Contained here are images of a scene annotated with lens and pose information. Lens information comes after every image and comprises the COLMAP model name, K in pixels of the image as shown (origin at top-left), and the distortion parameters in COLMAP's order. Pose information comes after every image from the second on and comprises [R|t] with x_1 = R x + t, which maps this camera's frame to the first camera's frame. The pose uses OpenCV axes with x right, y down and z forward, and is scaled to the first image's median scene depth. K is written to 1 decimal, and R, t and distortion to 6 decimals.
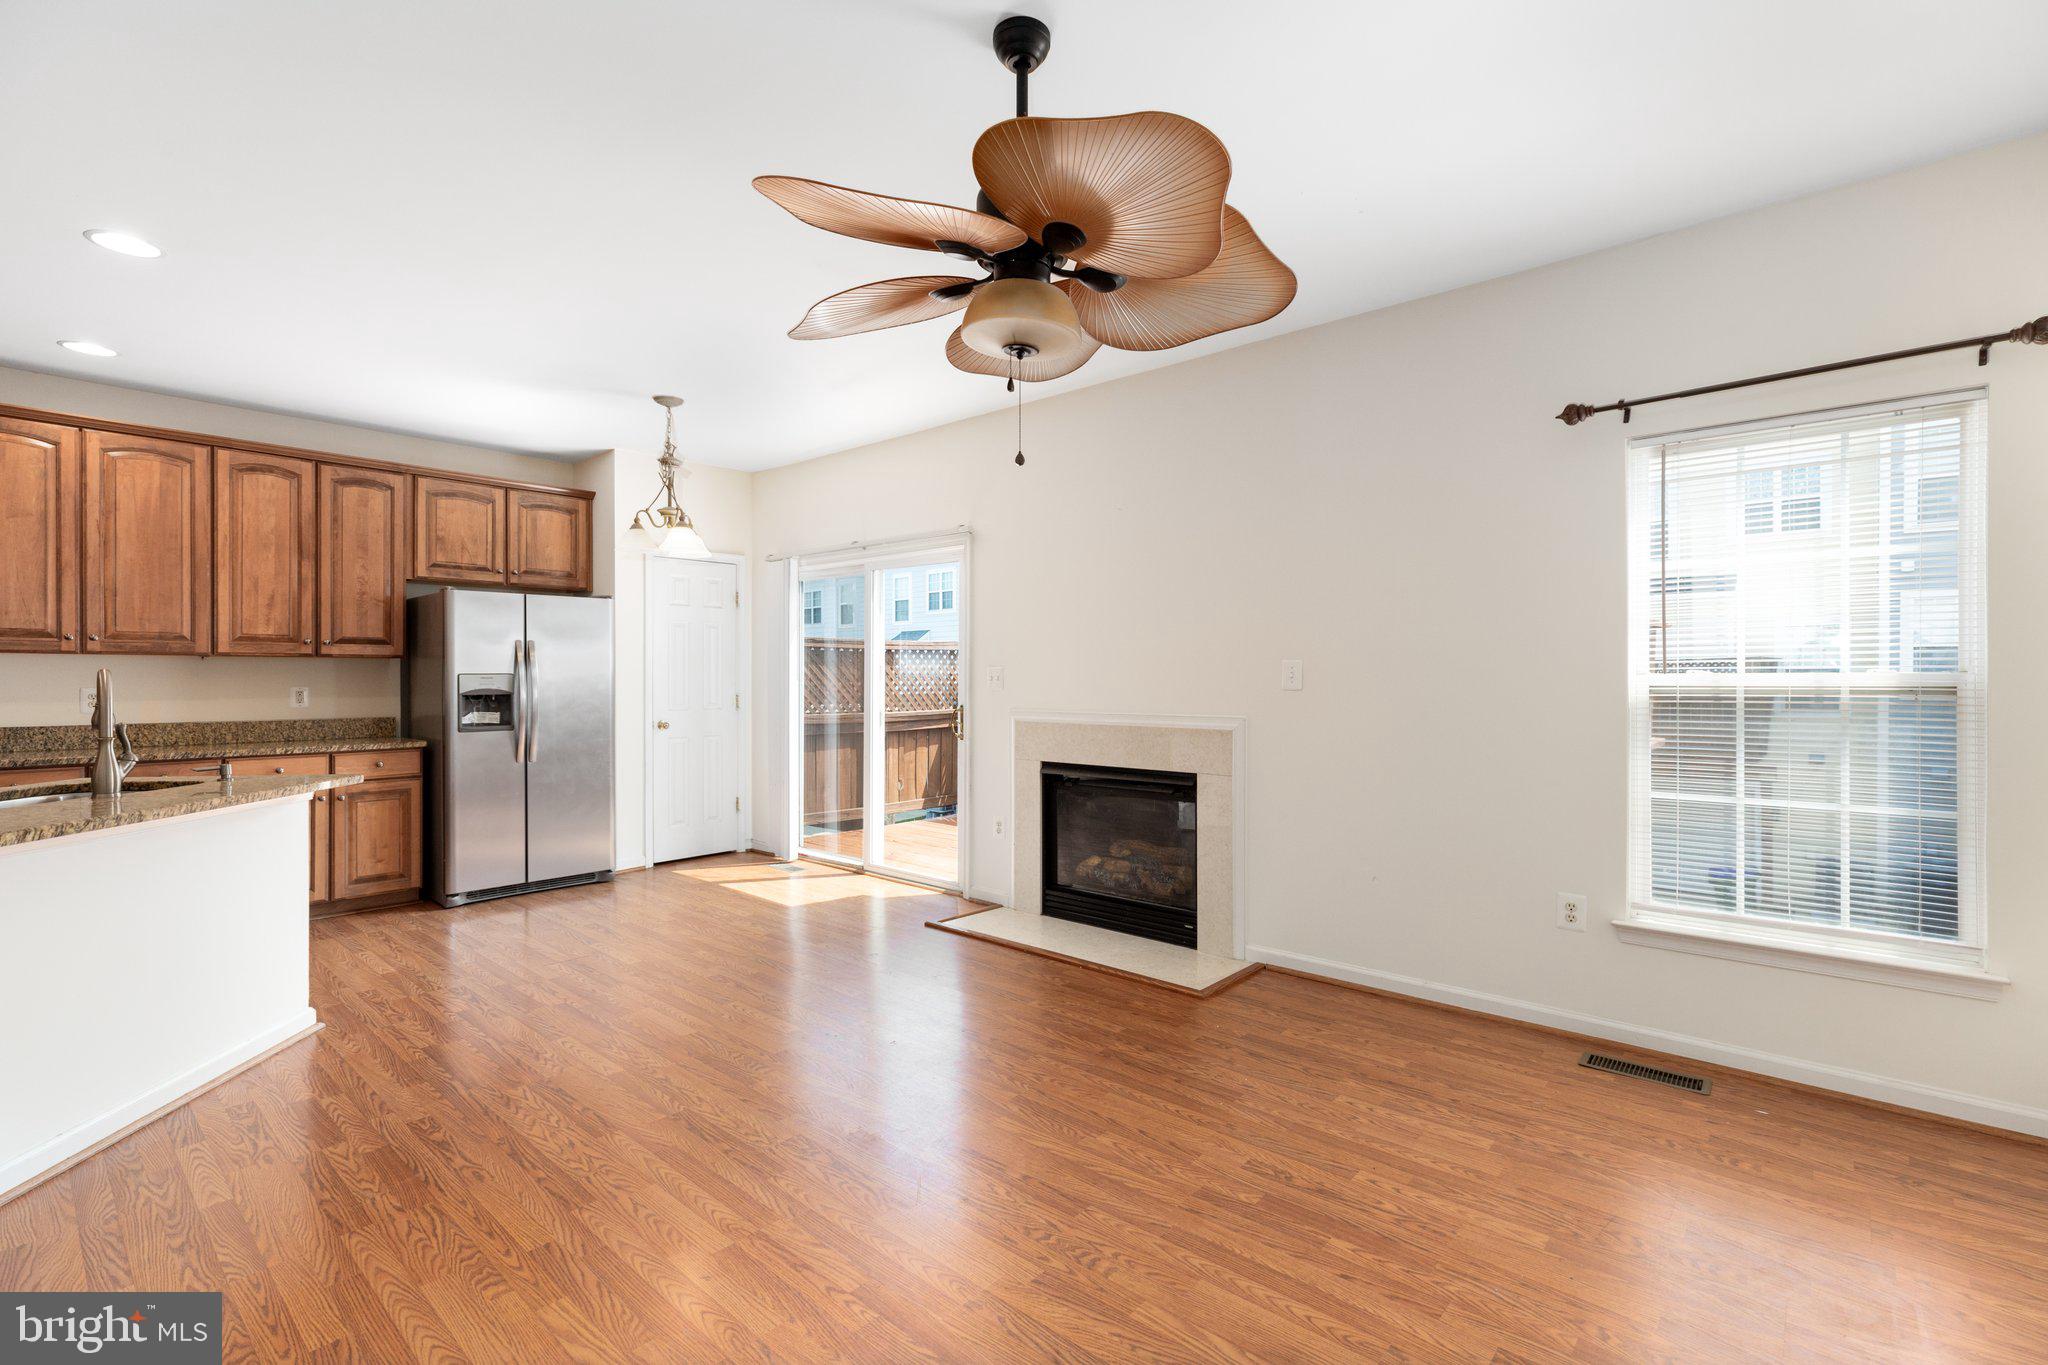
lens RADIAL K [[911.2, 0, 1030.5], [0, 911.2, 677.9], [0, 0, 1]] dist [0.006572, 0.000275]
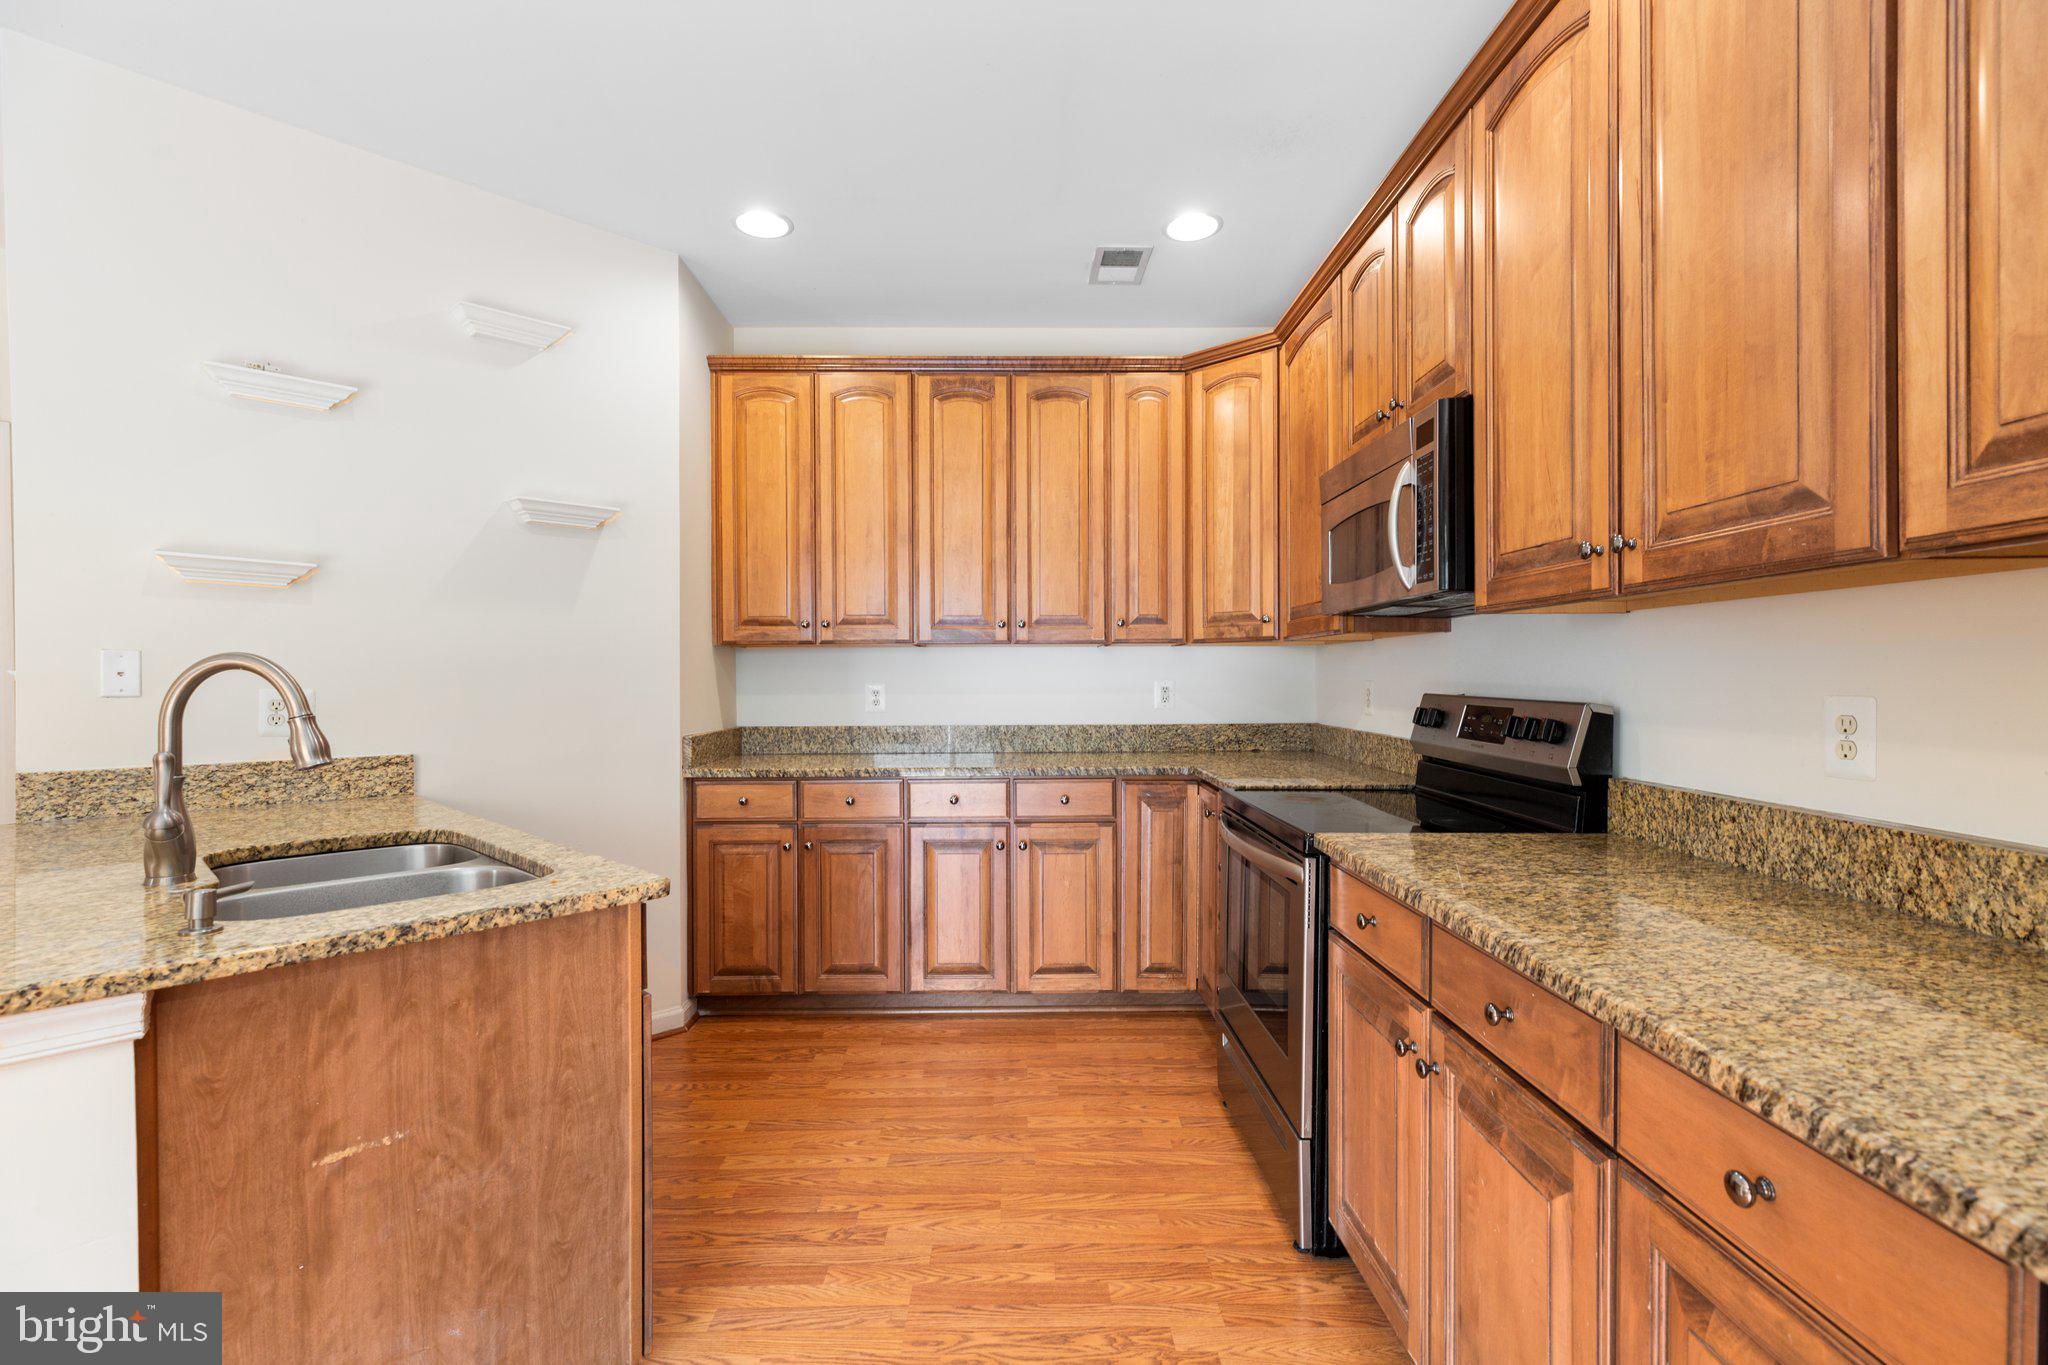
lens RADIAL K [[912.5, 0, 1024.0], [0, 912.5, 682.5], [0, 0, 1]] dist [0.005234, 0.000449]
pose [[-0.746318, 0.006652, -0.665557, -0.580274], [0.002645, 0.999972, 0.007029, 0.003217], [0.665585, 0.003486, -0.746314, 0.999420]]
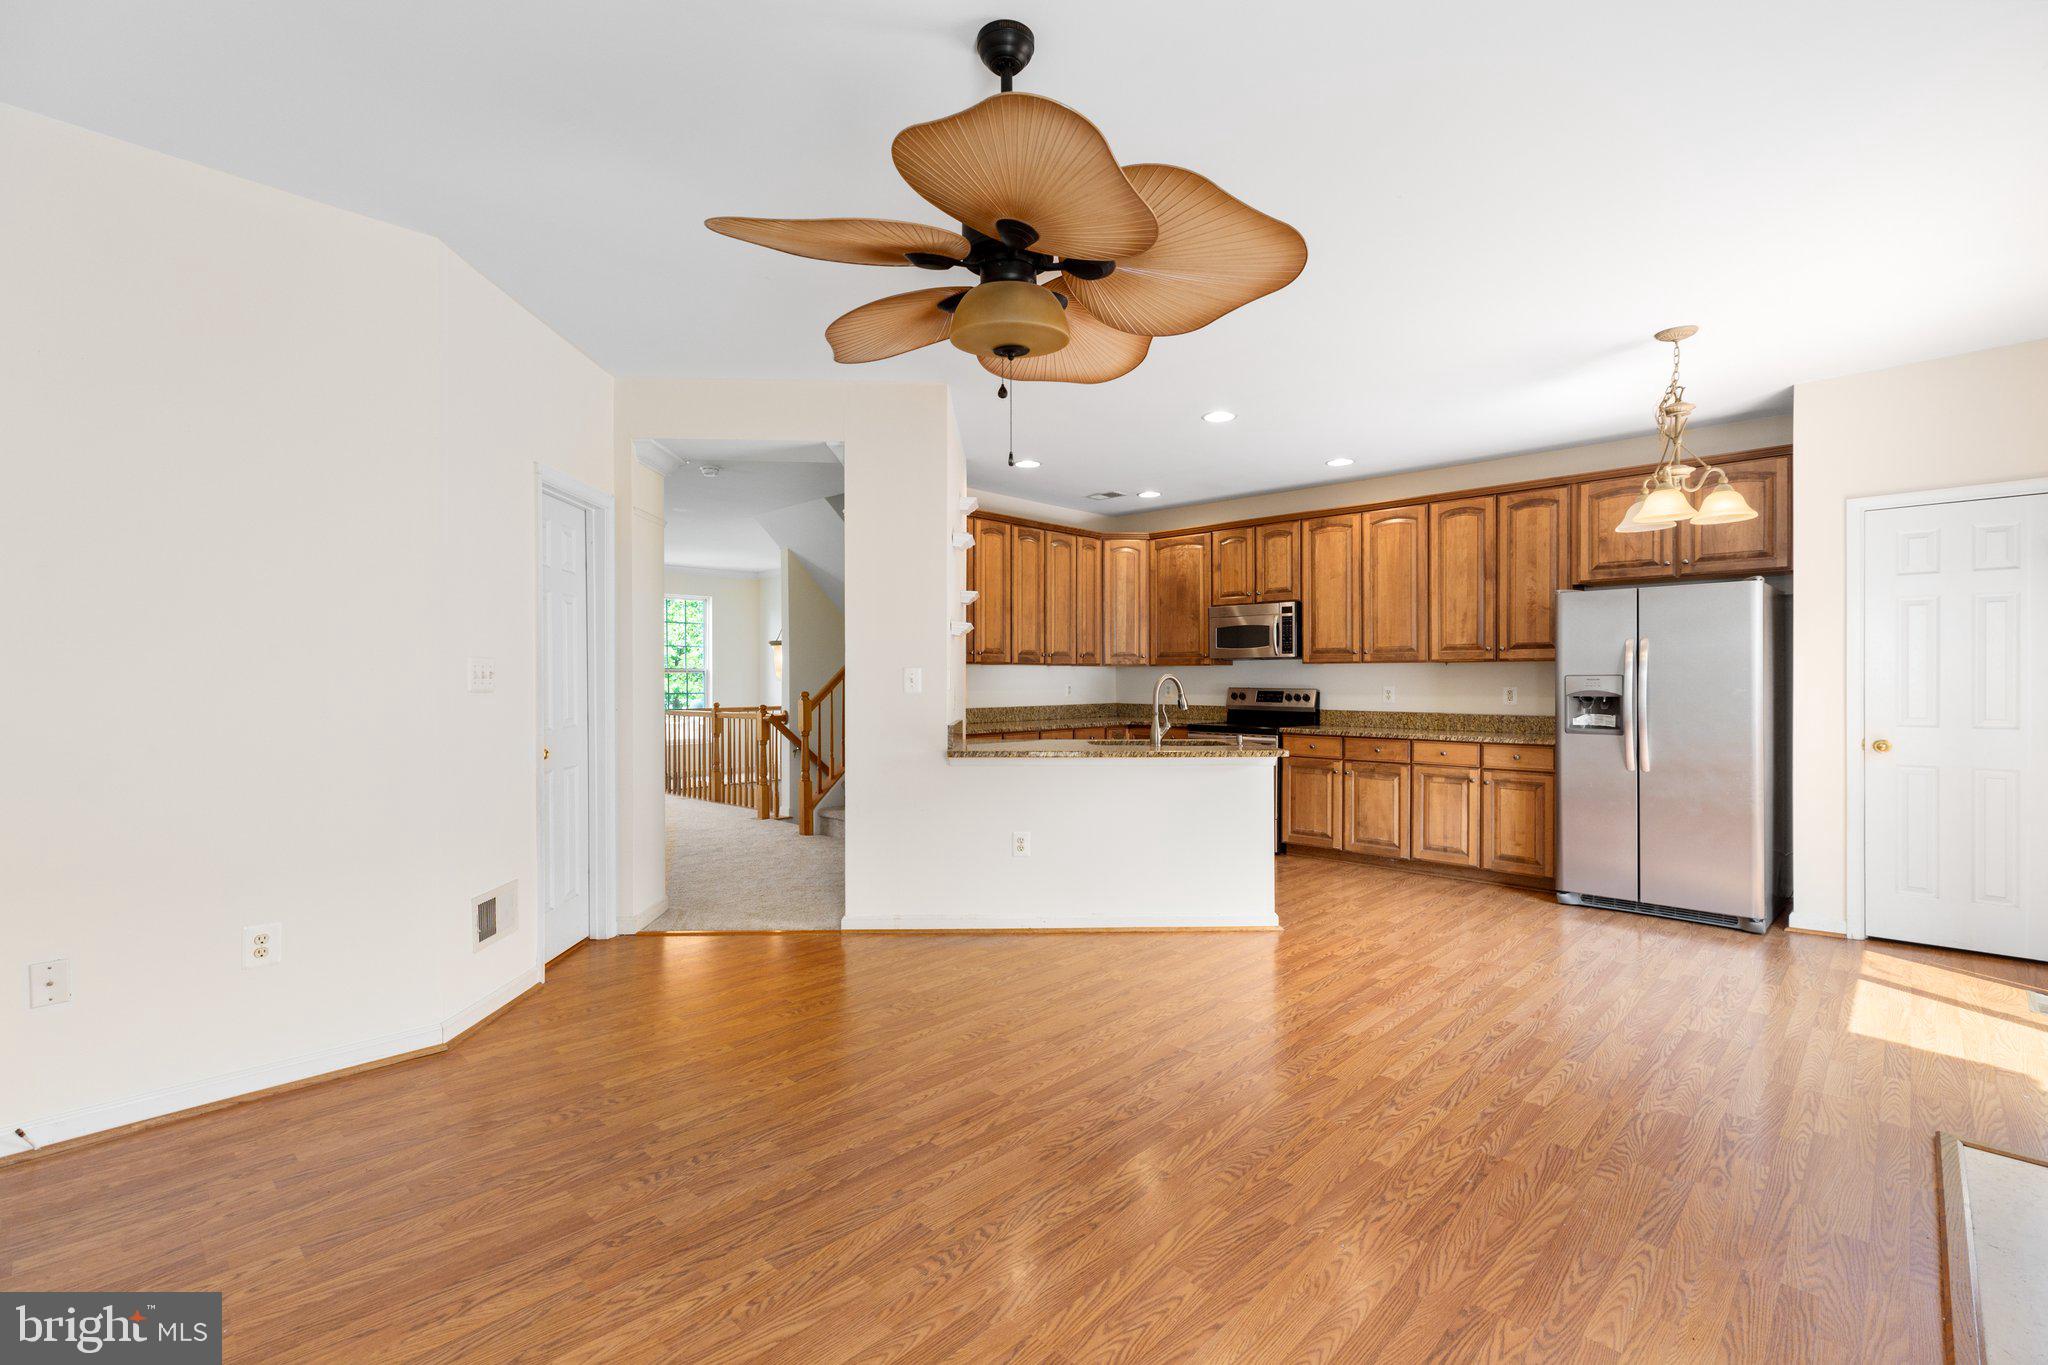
lens RADIAL K [[918.7, 0, 1026.6], [0, 918.7, 678.8], [0, 0, 1]] dist [0.009501, -0.000082]
pose [[-0.042530, -0.000862, -0.999095, 0.441165], [-0.001362, 0.999999, -0.000804, 0.001275], [0.999094, 0.001326, -0.042532, 0.467065]]
